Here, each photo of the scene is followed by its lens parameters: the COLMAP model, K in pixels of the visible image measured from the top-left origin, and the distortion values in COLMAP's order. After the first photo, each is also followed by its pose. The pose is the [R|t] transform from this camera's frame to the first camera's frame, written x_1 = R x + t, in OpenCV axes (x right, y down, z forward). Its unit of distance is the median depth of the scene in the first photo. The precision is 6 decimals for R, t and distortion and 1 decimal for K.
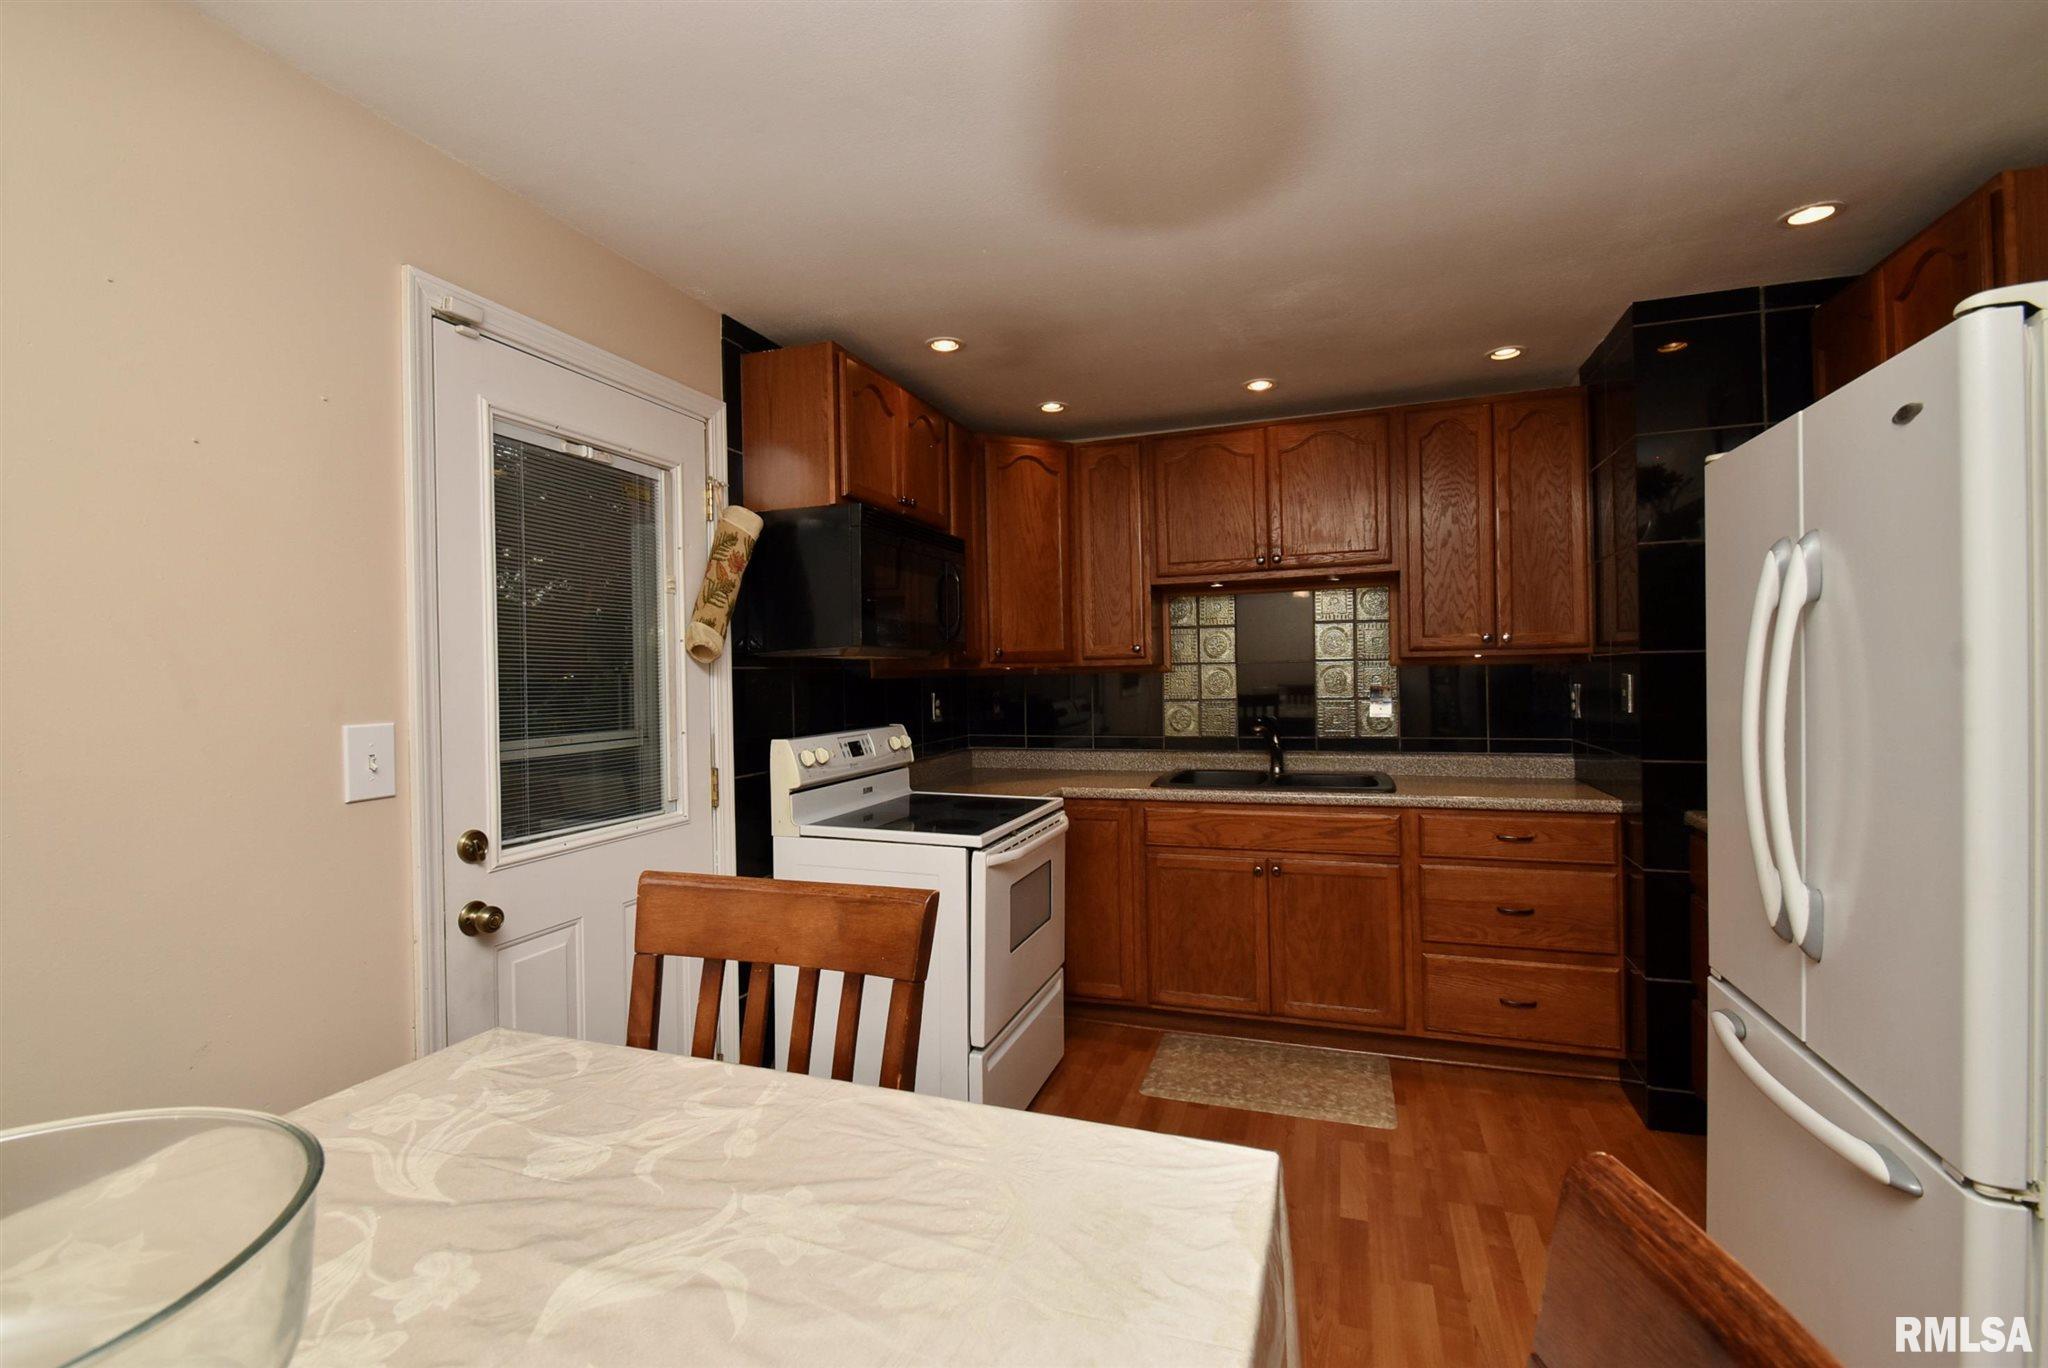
lens RADIAL K [[904.6, 0, 1022.1], [0, 904.6, 678.7], [0, 0, 1]] dist [0.019538, -0.018870]
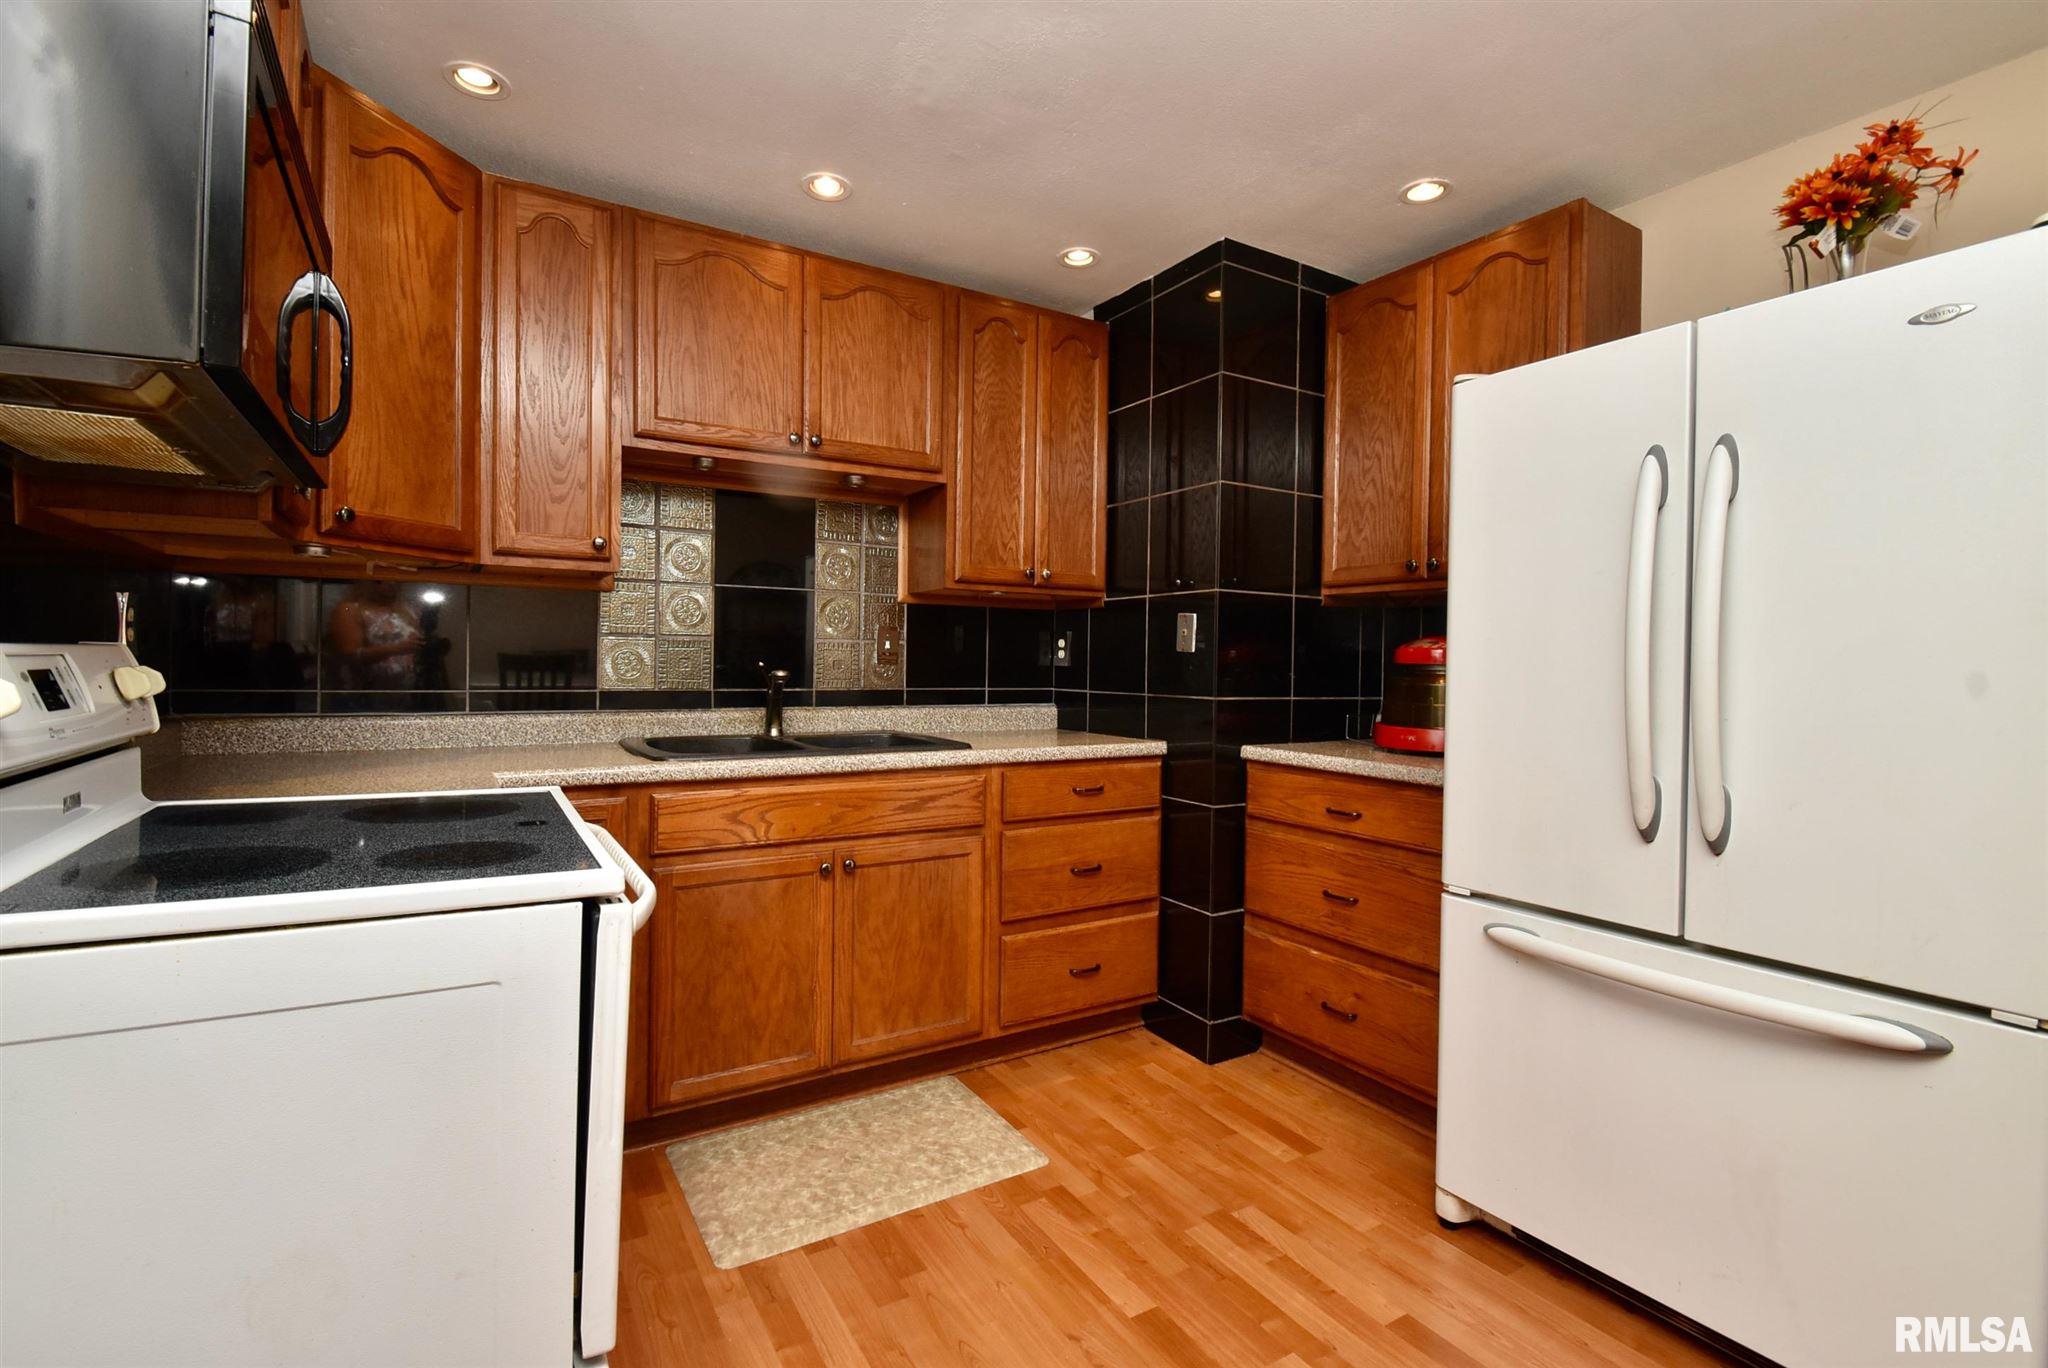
lens RADIAL K [[919.6, 0, 999.1], [0, 919.6, 673.8], [0, 0, 1]] dist [0.014125, -0.010300]
pose [[0.637837, 0.017152, 0.769980, -0.210484], [-0.023562, 0.999719, -0.002751, 0.059001], [-0.769811, -0.016388, 0.638062, 0.443810]]
